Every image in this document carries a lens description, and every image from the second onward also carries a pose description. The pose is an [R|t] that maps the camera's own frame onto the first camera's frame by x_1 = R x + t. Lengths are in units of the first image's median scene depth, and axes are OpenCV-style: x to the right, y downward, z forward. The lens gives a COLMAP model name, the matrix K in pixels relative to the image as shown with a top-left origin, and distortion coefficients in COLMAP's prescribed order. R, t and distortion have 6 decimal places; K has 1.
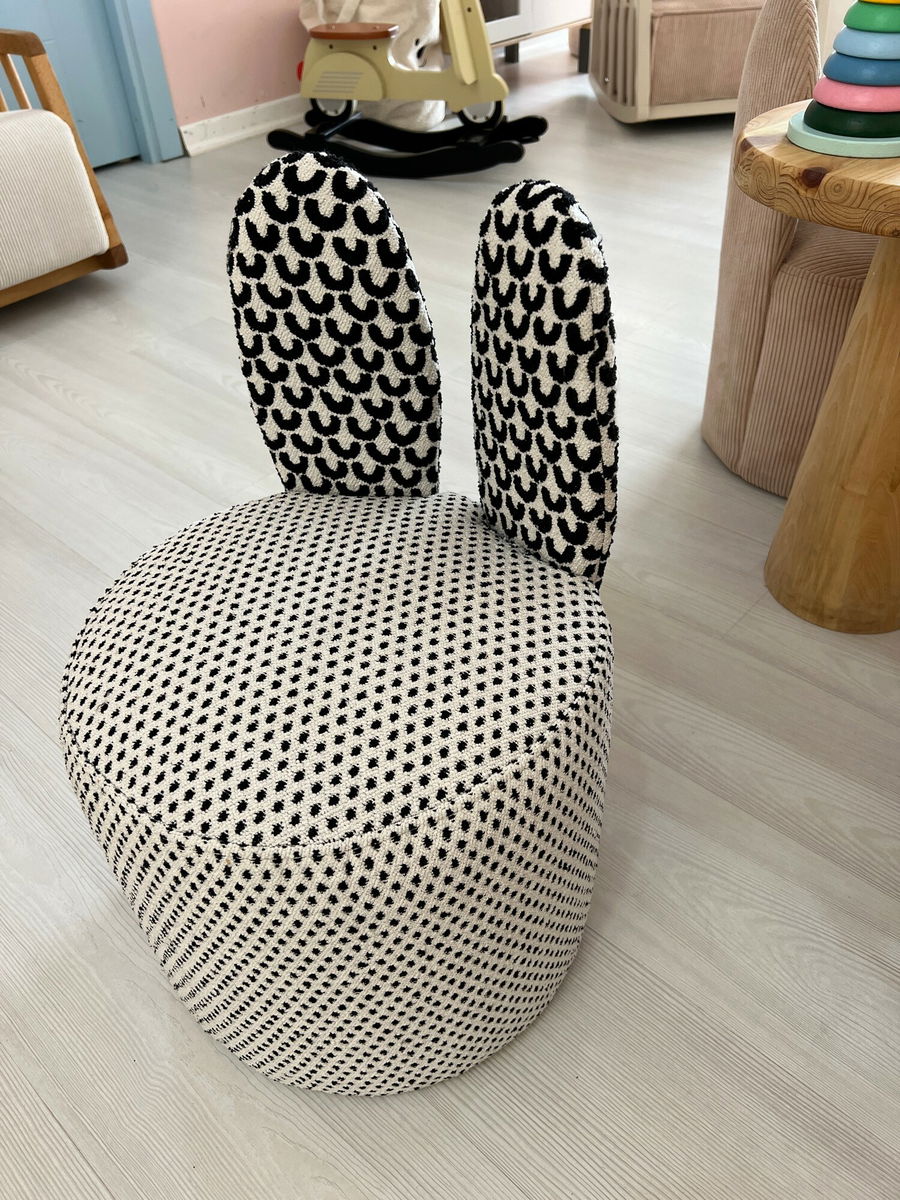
lens RADIAL K [[909.1, 0, 451.8], [0, 909.1, 605.3], [0, 0, 1]] dist [0.044858, -0.062255]
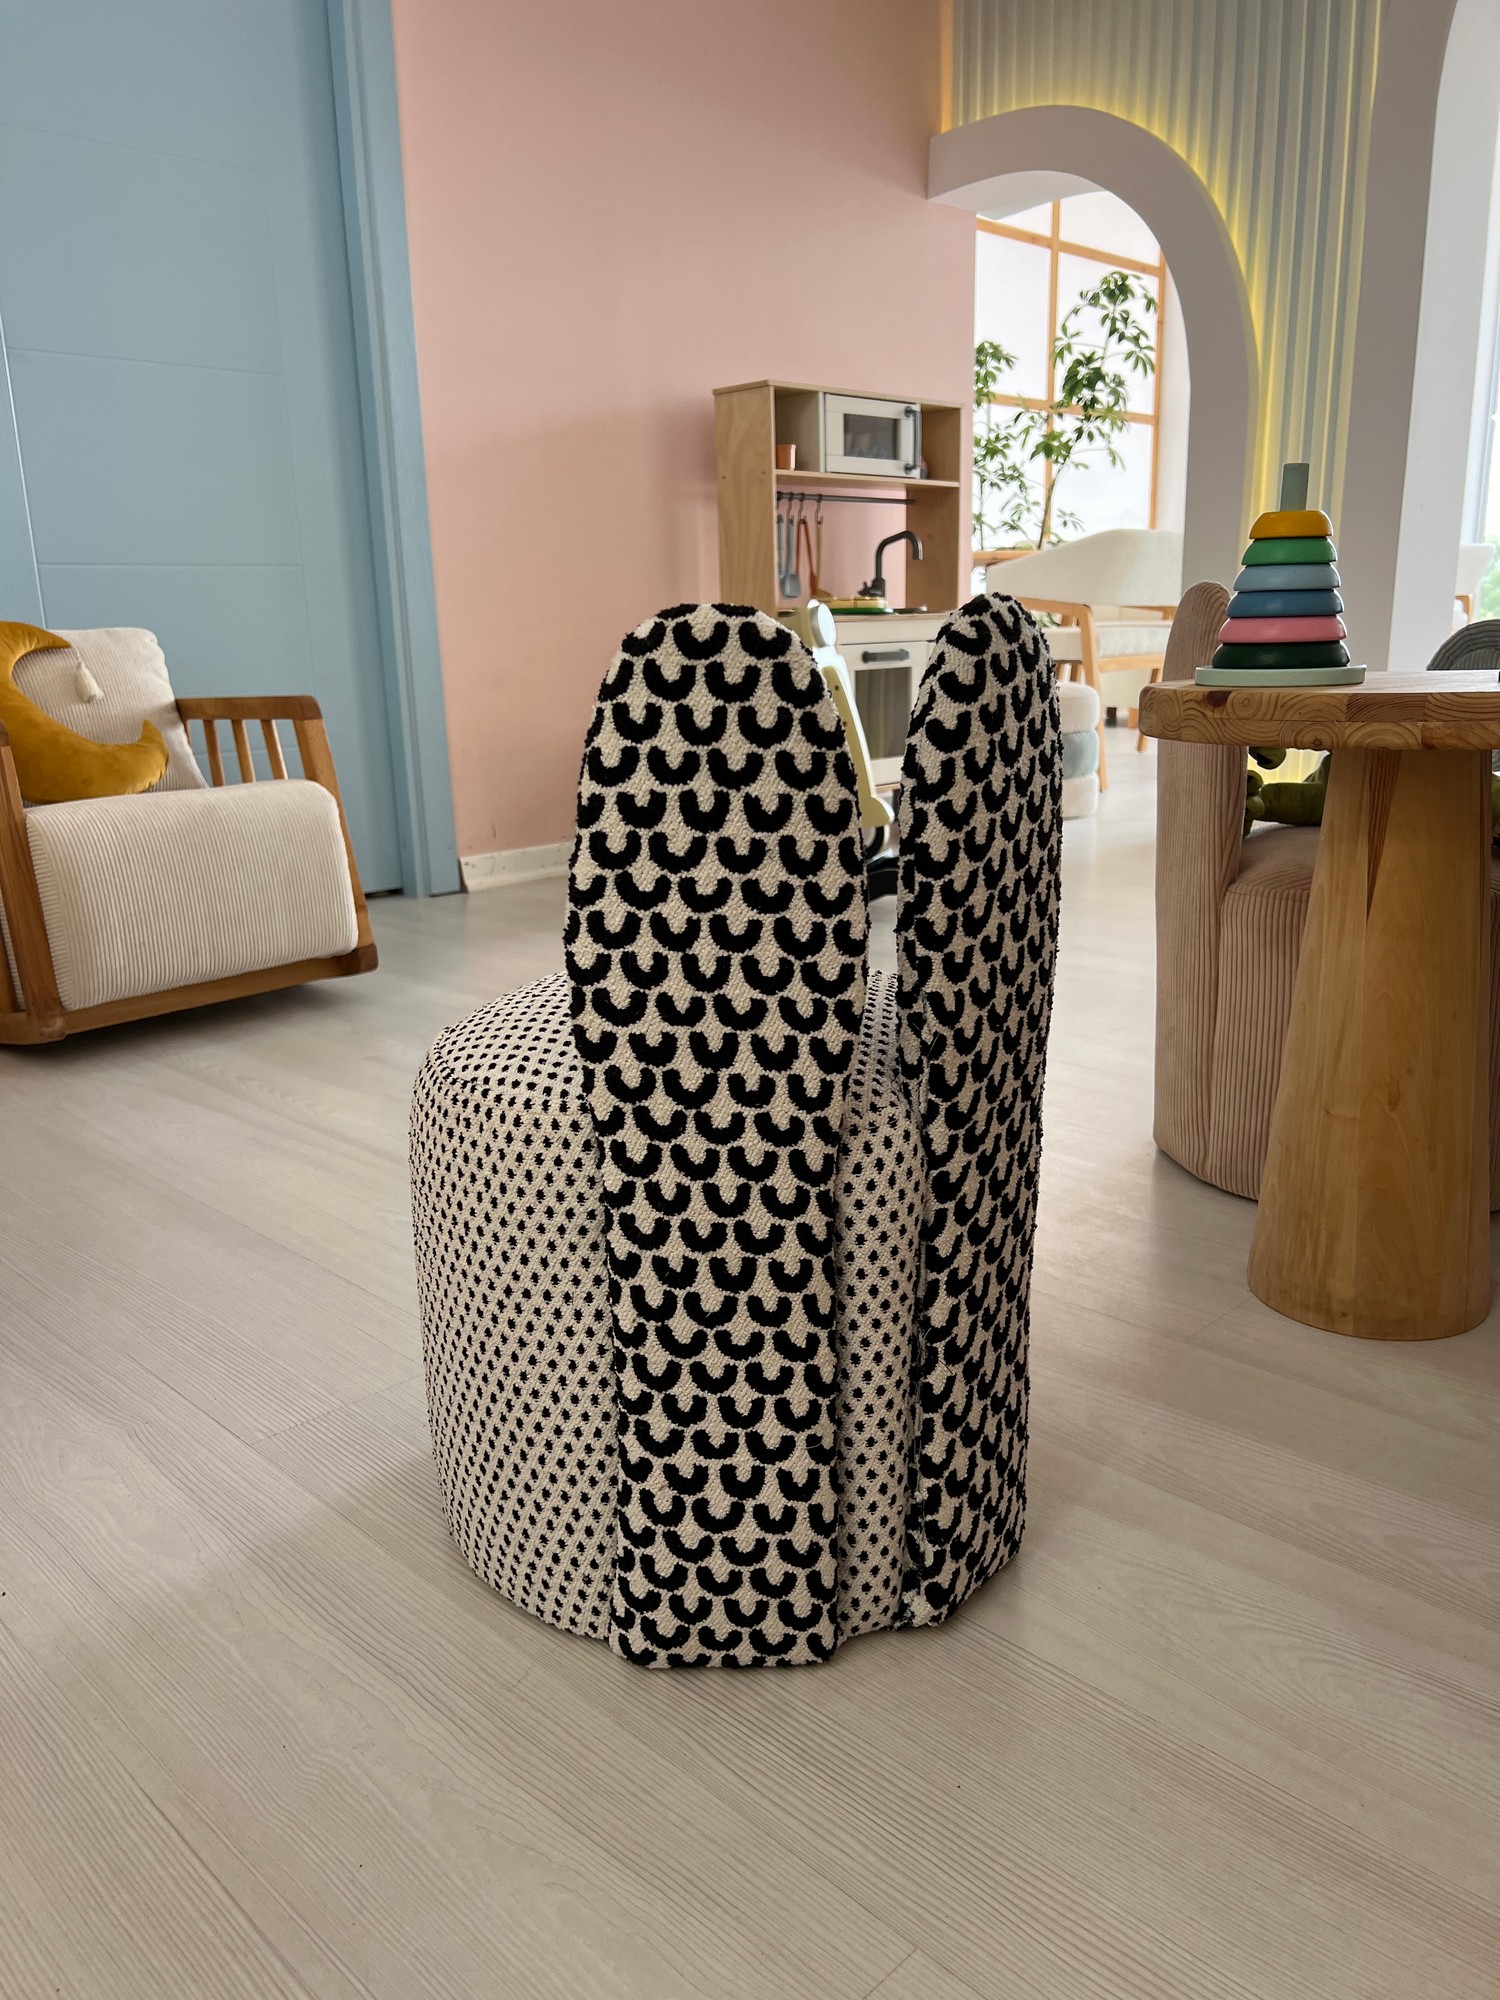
lens RADIAL K [[1515.2, 0, 748.7], [0, 1515.2, 1027.7], [0, 0, 1]] dist [0.044858, -0.062255]
pose [[0.998275, 0.034130, -0.047772, 0.011540], [-0.051634, 0.897651, -0.437672, 0.268792], [0.027945, 0.439384, 0.897865, -0.108052]]
